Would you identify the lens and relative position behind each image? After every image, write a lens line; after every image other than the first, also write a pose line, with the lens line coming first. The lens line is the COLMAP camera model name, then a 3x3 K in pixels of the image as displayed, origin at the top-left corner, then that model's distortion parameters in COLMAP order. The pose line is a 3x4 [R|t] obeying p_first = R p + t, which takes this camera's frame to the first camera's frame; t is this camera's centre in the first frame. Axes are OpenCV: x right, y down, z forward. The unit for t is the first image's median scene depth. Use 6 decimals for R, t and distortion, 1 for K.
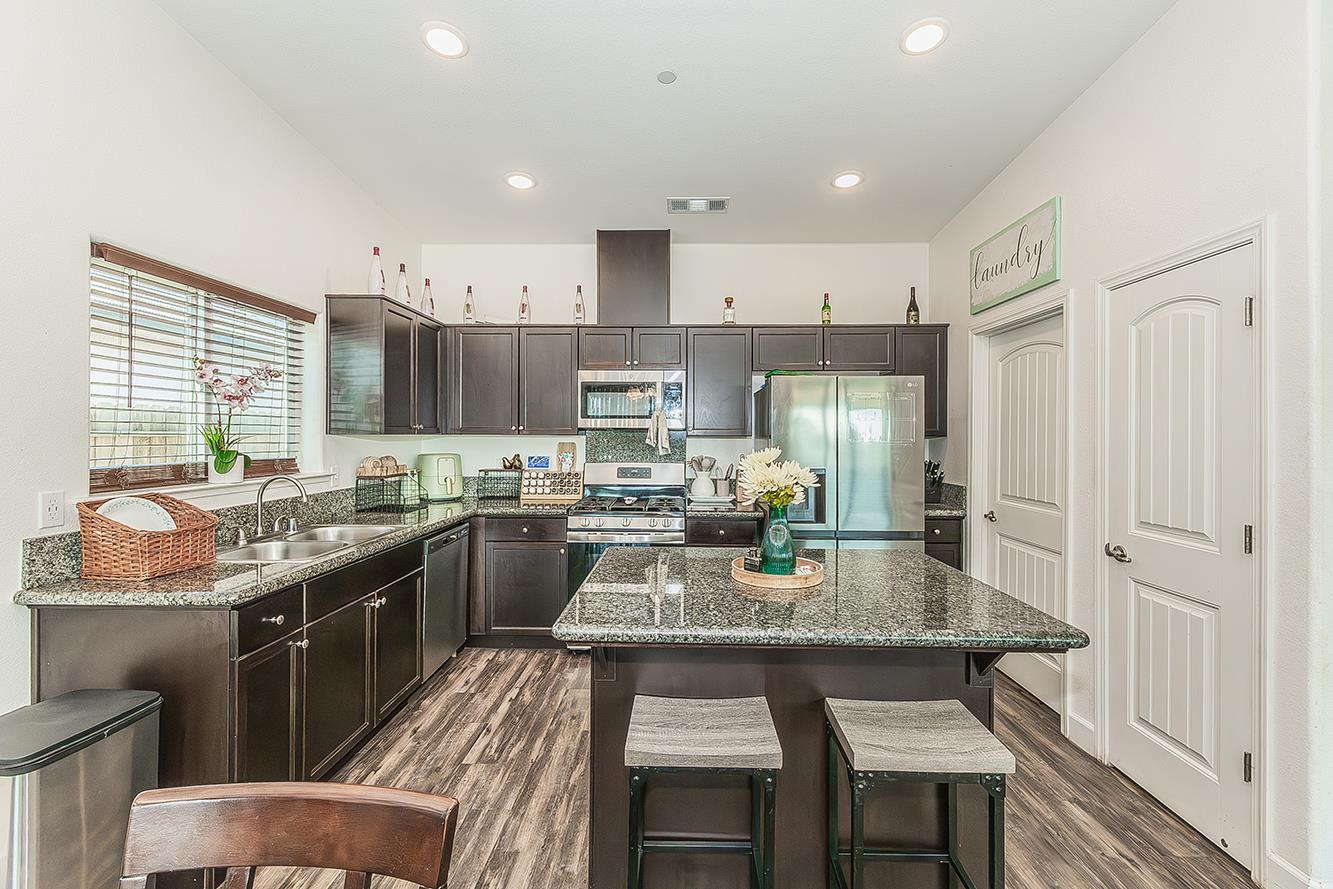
lens RADIAL K [[558.9, 0, 671.3], [0, 558.9, 435.2], [0, 0, 1]] dist [-0.001769, 0.001491]
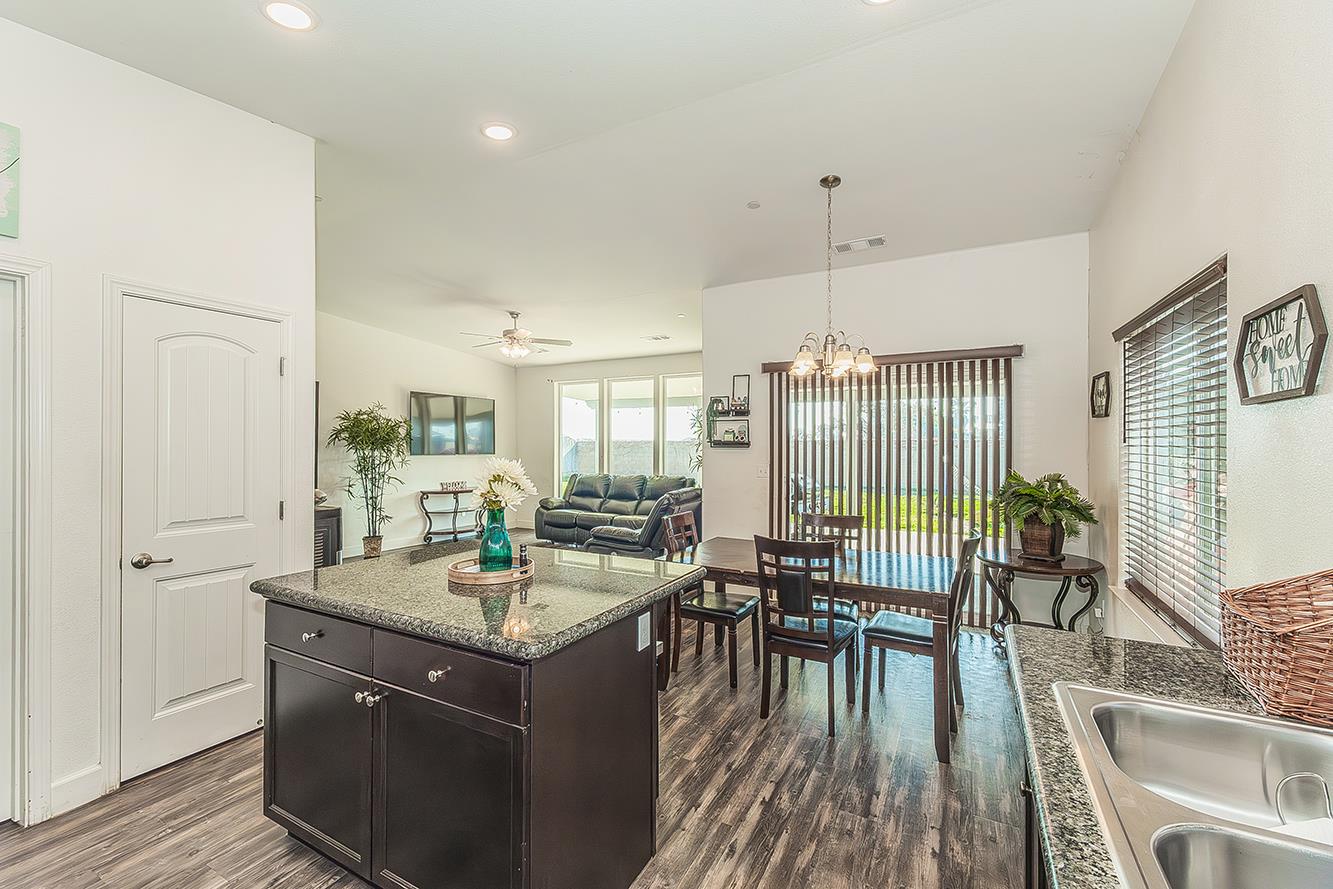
lens RADIAL K [[558.9, 0, 656.7], [0, 558.9, 440.6], [0, 0, 1]] dist [-0.001769, 0.001491]
pose [[-0.884747, -0.000315, 0.466072, -0.327517], [-0.004008, 0.999968, -0.006933, -0.002187], [-0.466055, -0.008002, -0.884720, 0.969004]]
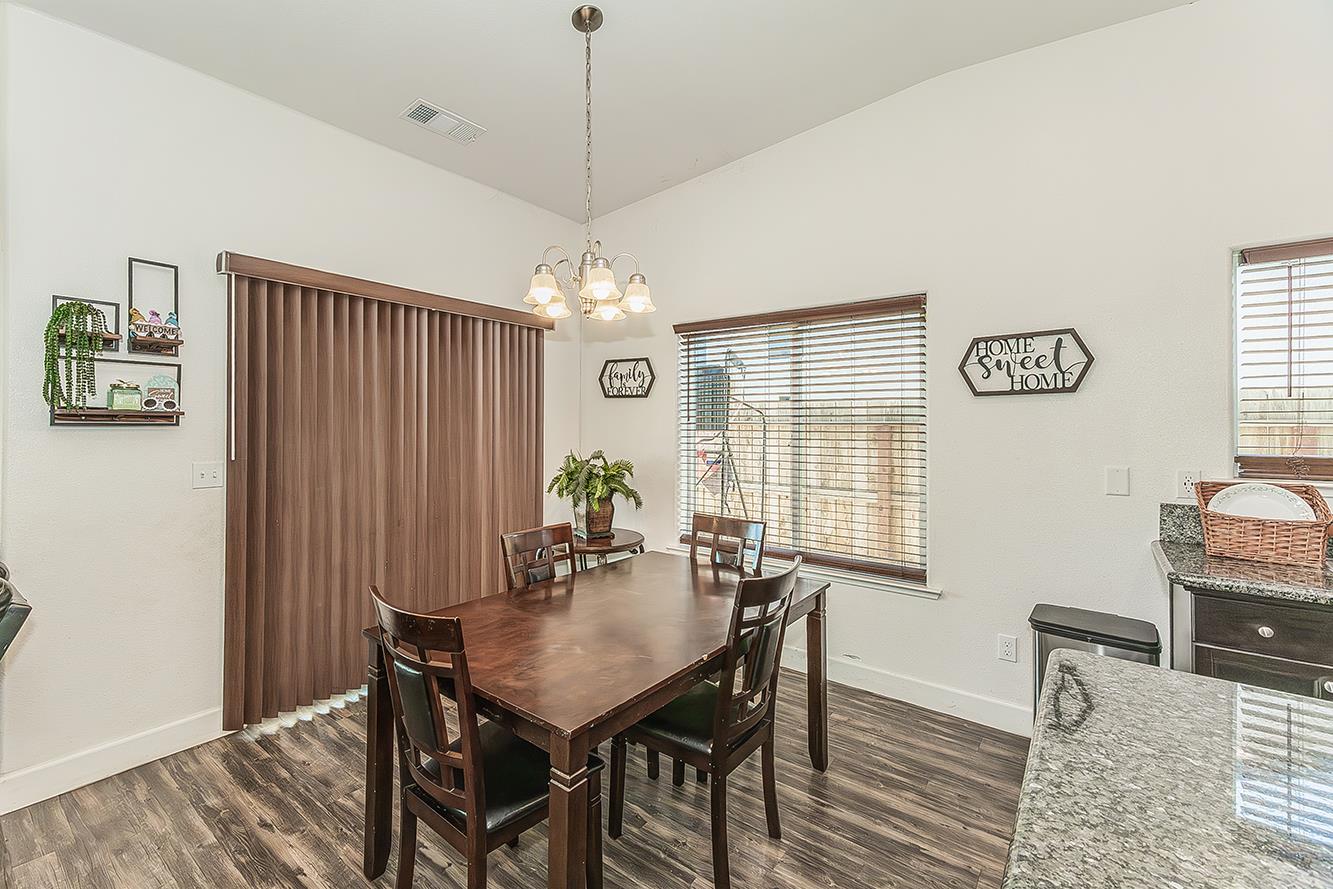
lens RADIAL K [[558.9, 0, 621.4], [0, 558.9, 423.7], [0, 0, 1]] dist [-0.001769, 0.001491]
pose [[-0.626996, -0.004574, -0.779009, 0.324892], [-0.002981, 0.999990, -0.003472, 0.003007], [0.779017, 0.000146, -0.627003, 0.397824]]
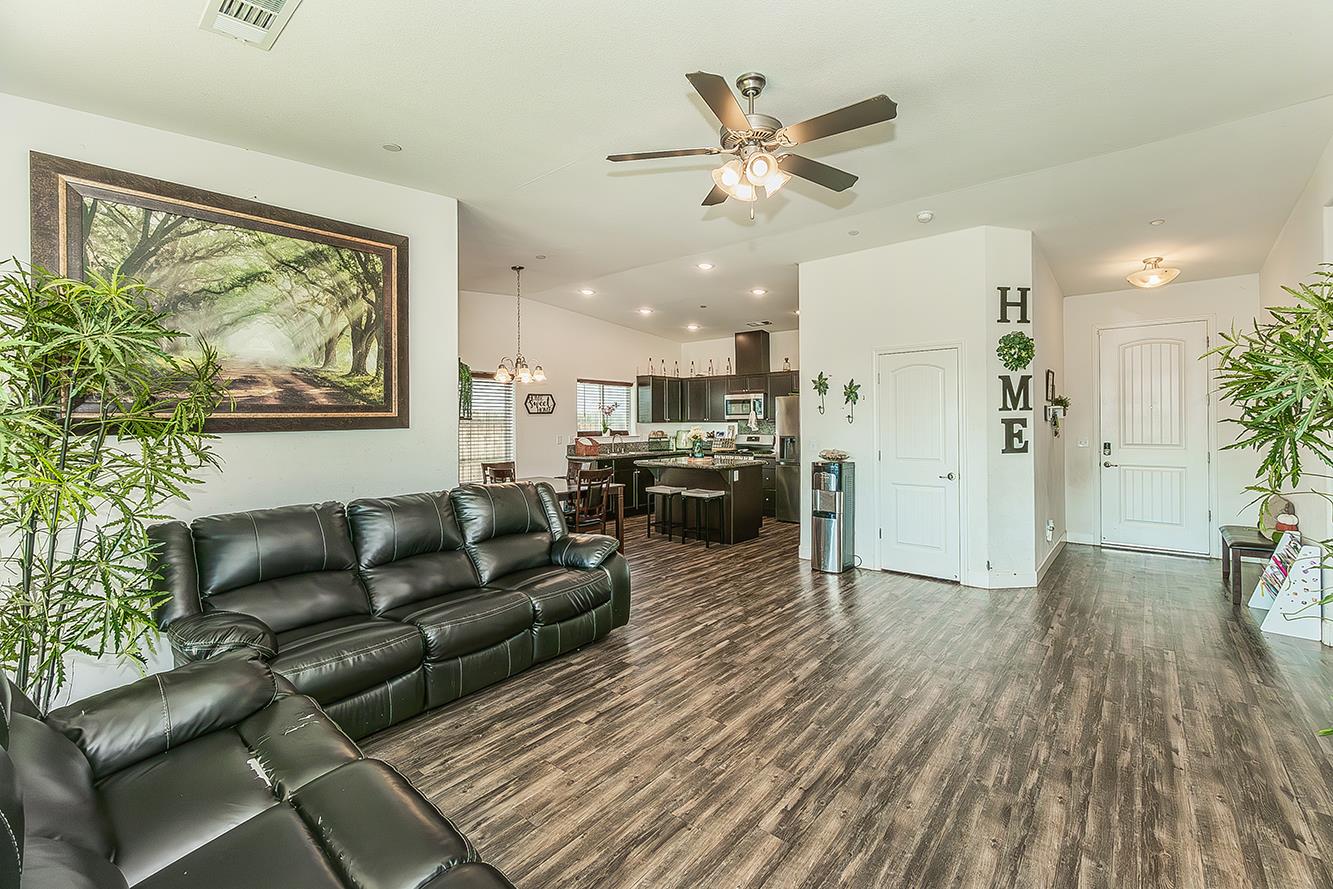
lens RADIAL K [[558.9, 0, 714.0], [0, 558.9, 415.5], [0, 0, 1]] dist [-0.001769, 0.001491]
pose [[0.804233, -0.014679, -0.594133, 1.295402], [0.008440, 0.999876, -0.013279, 0.002462], [0.594254, 0.005665, 0.804258, -1.007346]]
